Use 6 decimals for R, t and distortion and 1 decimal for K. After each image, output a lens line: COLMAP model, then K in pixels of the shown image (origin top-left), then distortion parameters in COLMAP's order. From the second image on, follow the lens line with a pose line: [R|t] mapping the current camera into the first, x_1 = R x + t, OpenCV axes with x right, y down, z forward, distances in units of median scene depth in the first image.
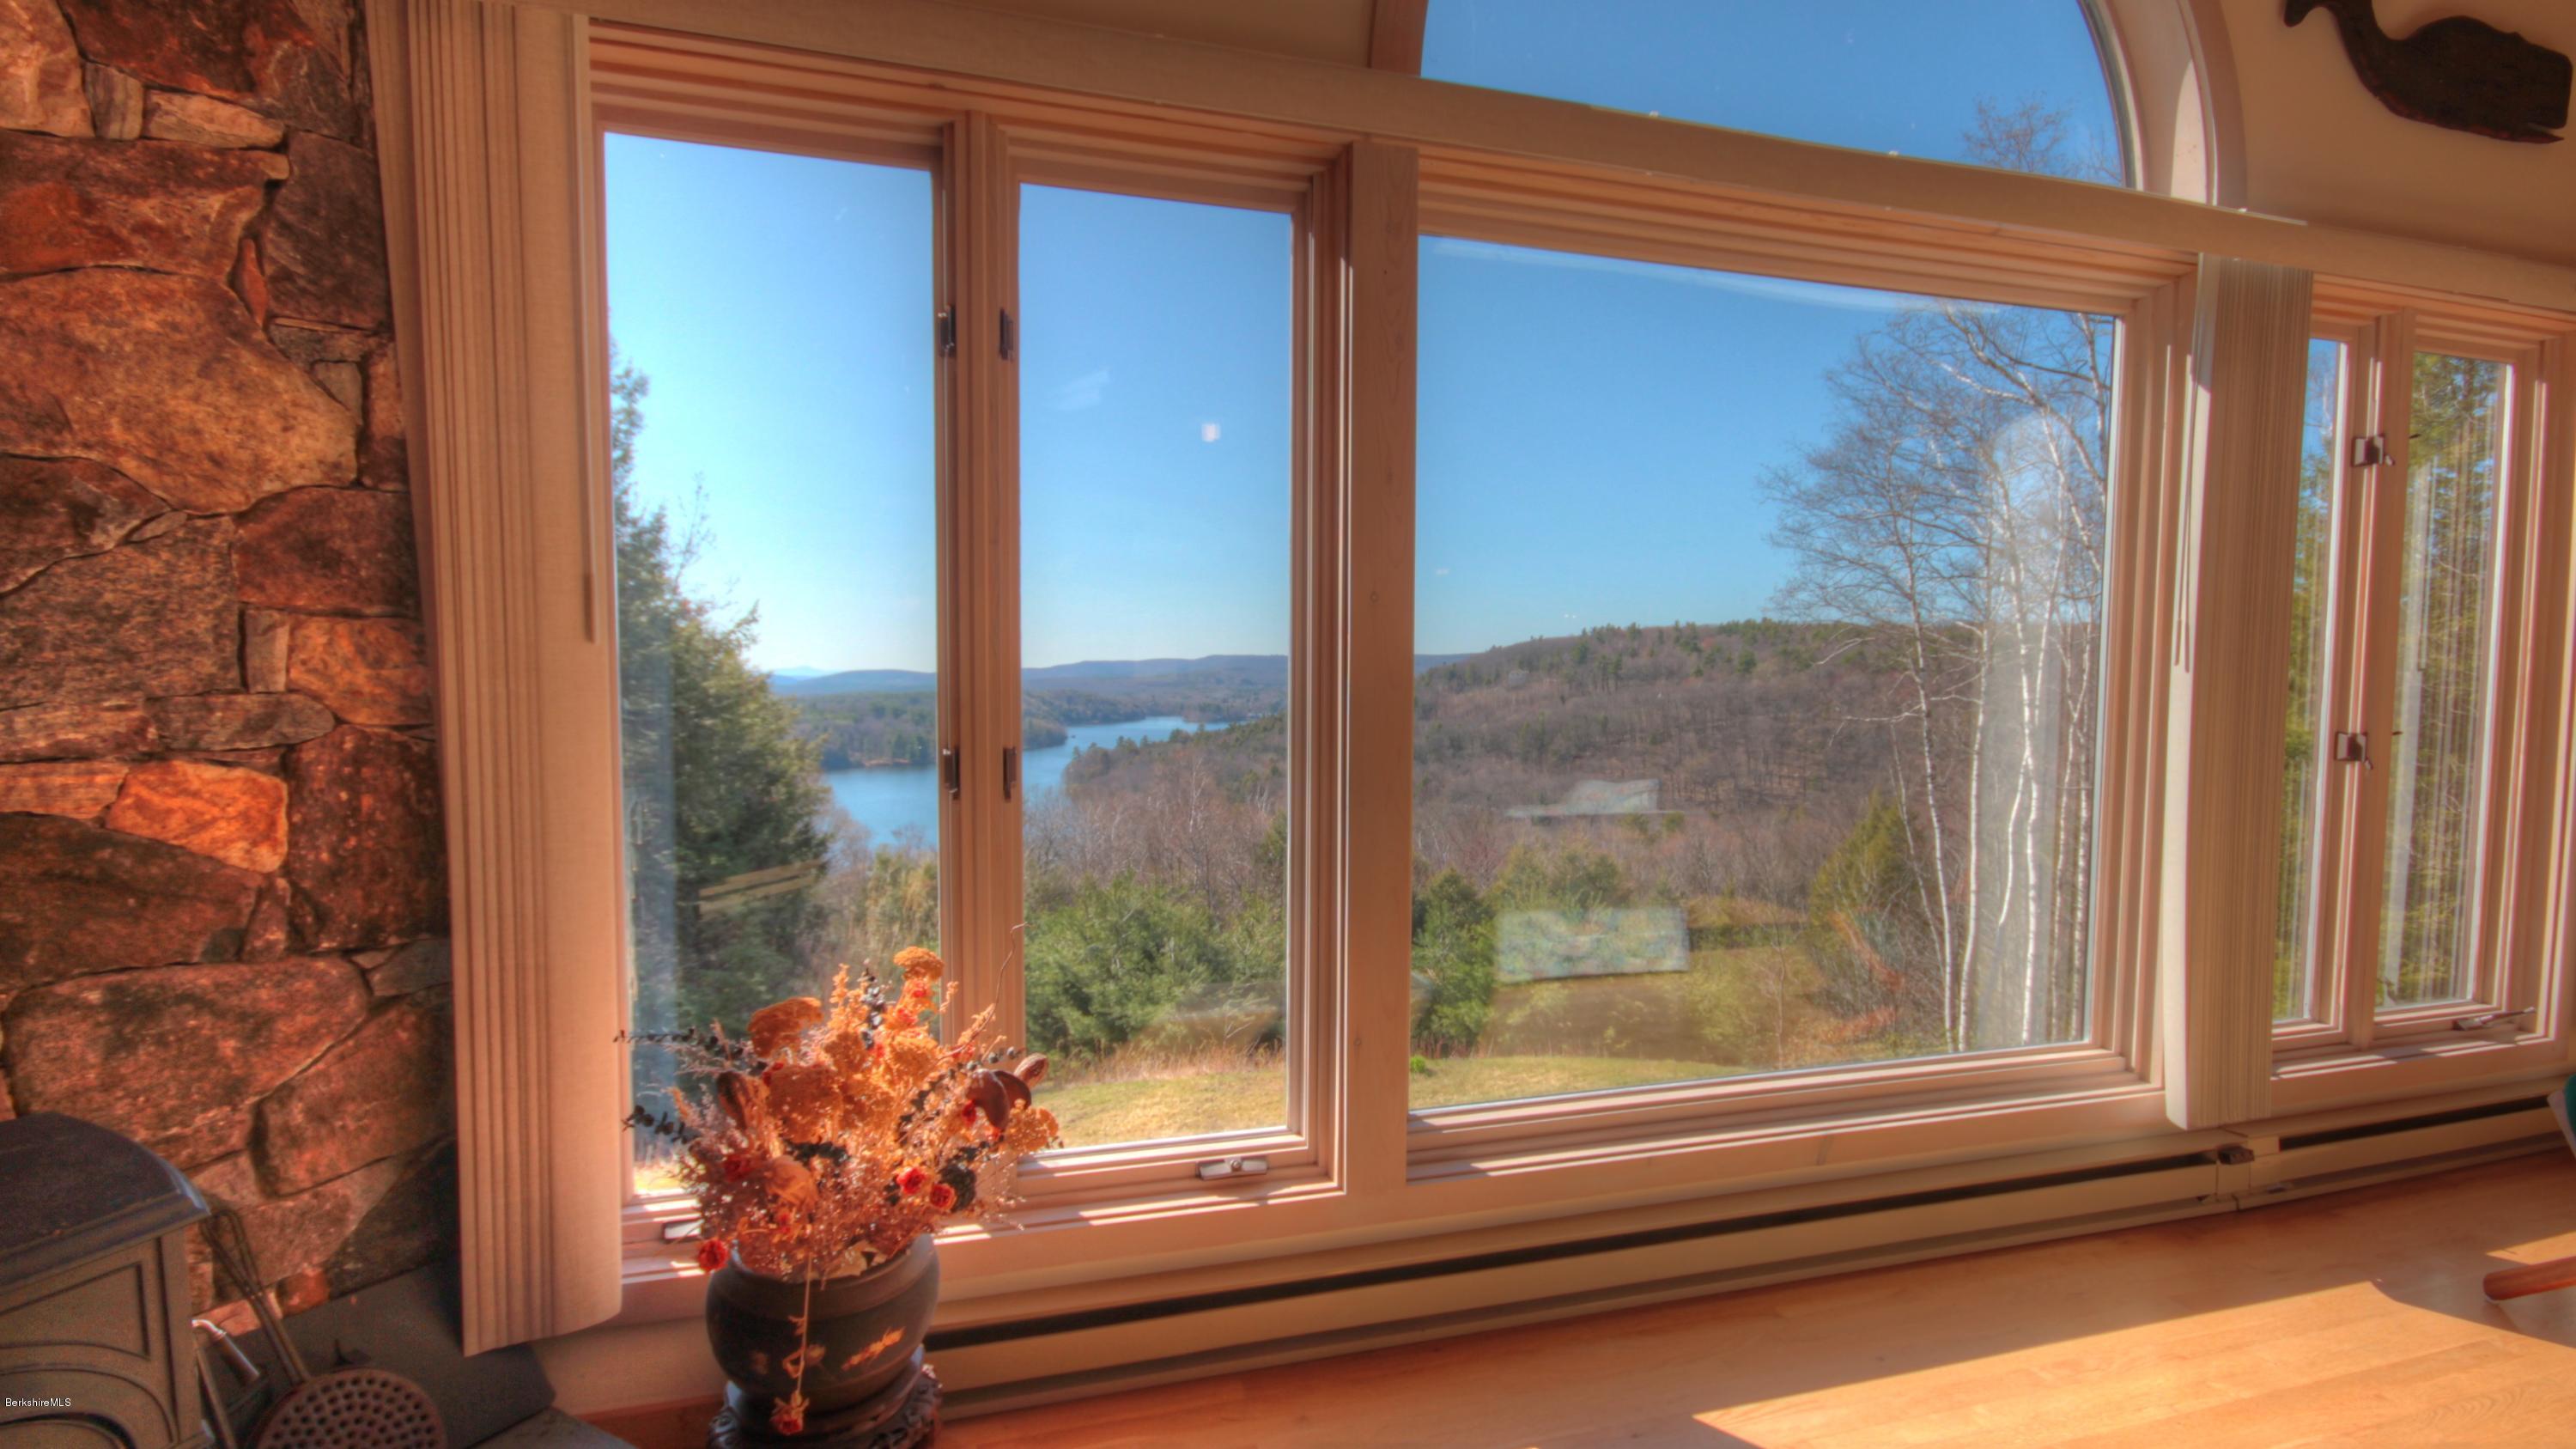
lens RADIAL K [[1191.9, 0, 1289.3], [0, 1191.9, 746.9], [0, 0, 1]] dist [0.002265, -0.011473]
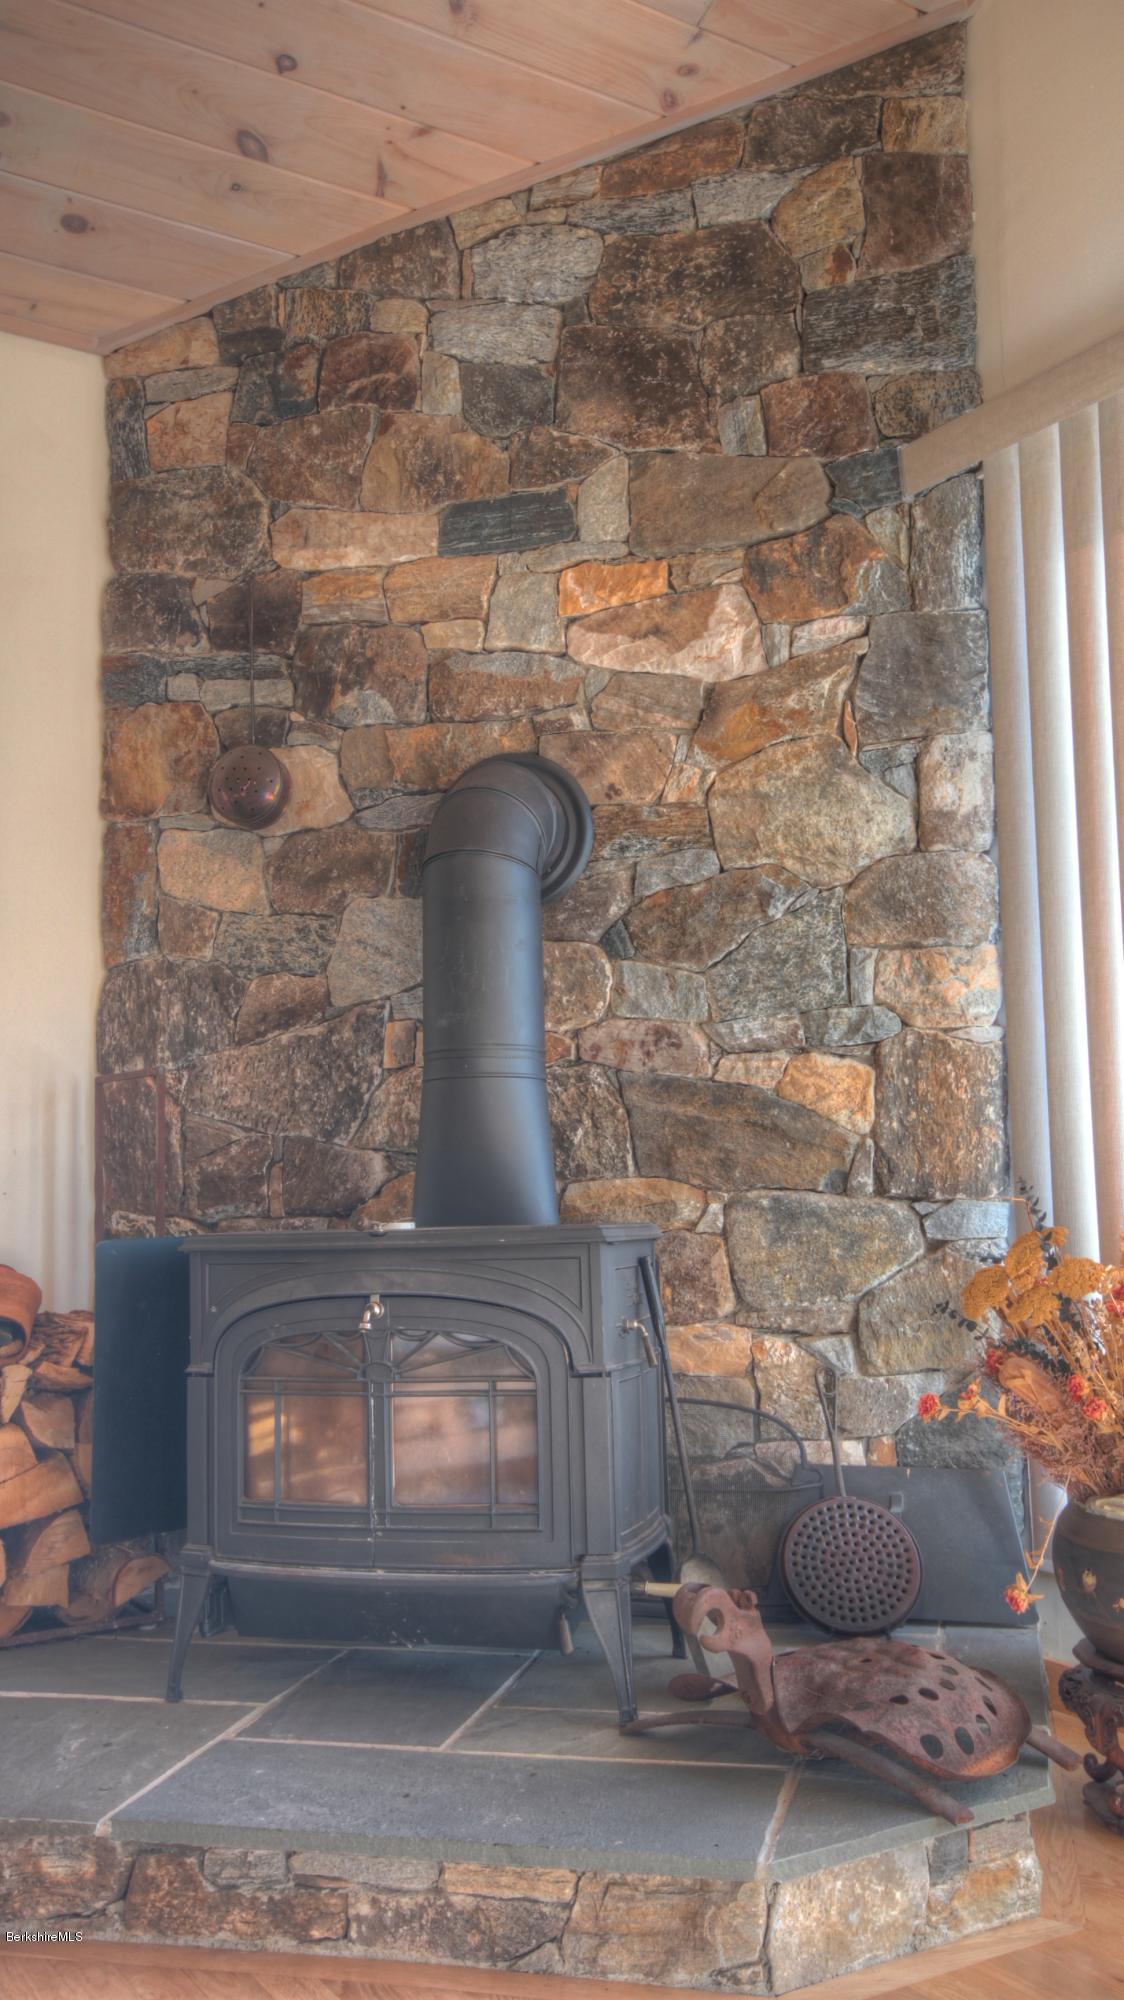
lens RADIAL K [[1737.5, 0, 562.0], [0, 1737.5, 1000.0], [0, 0, 1]] dist [0.012155, 0.023515]
pose [[0.269188, -0.112620, -0.956480, 1.053632], [-0.041207, 0.990883, -0.128268, 0.234010], [0.962206, 0.073942, 0.262093, 0.112876]]
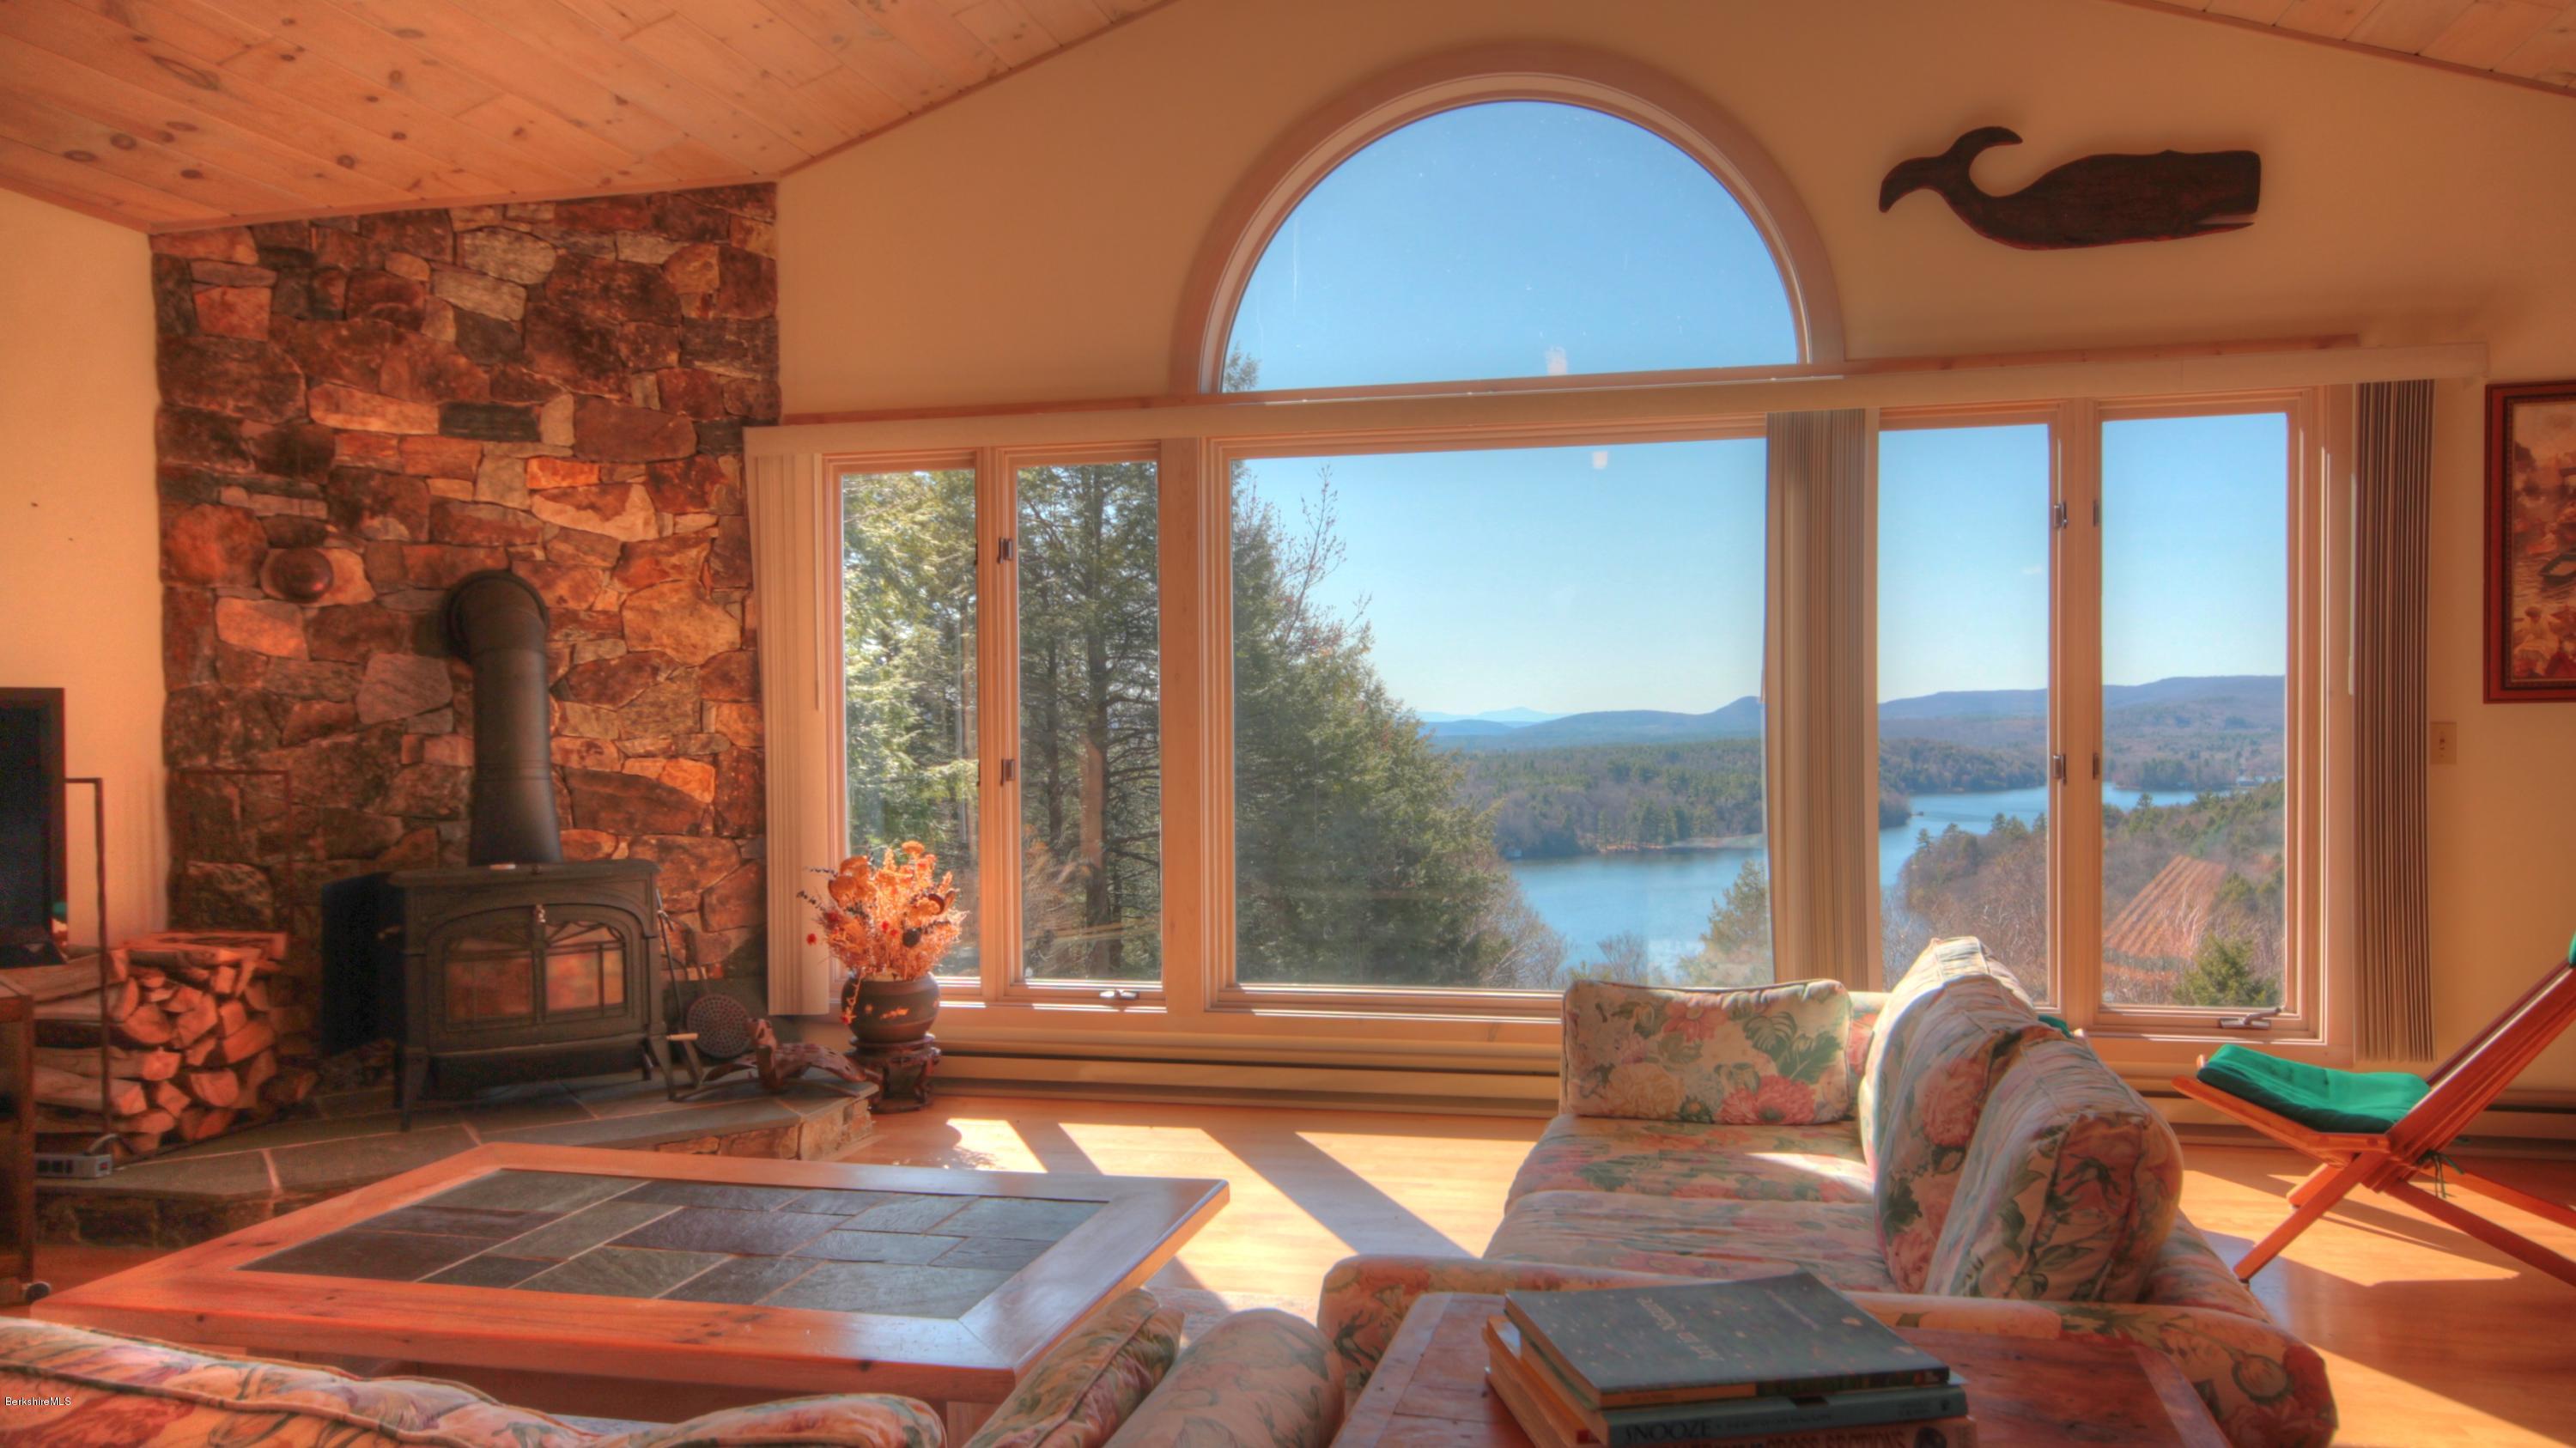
lens RADIAL K [[1839.1, 0, 1283.6], [0, 1839.1, 751.8], [0, 0, 1]] dist [-0.009248, 0.048780]
pose [[0.870681, -0.004509, -0.491827, 2.254671], [-0.015793, 0.999186, -0.037119, 0.127257], [0.491594, 0.040087, 0.869902, -1.914998]]
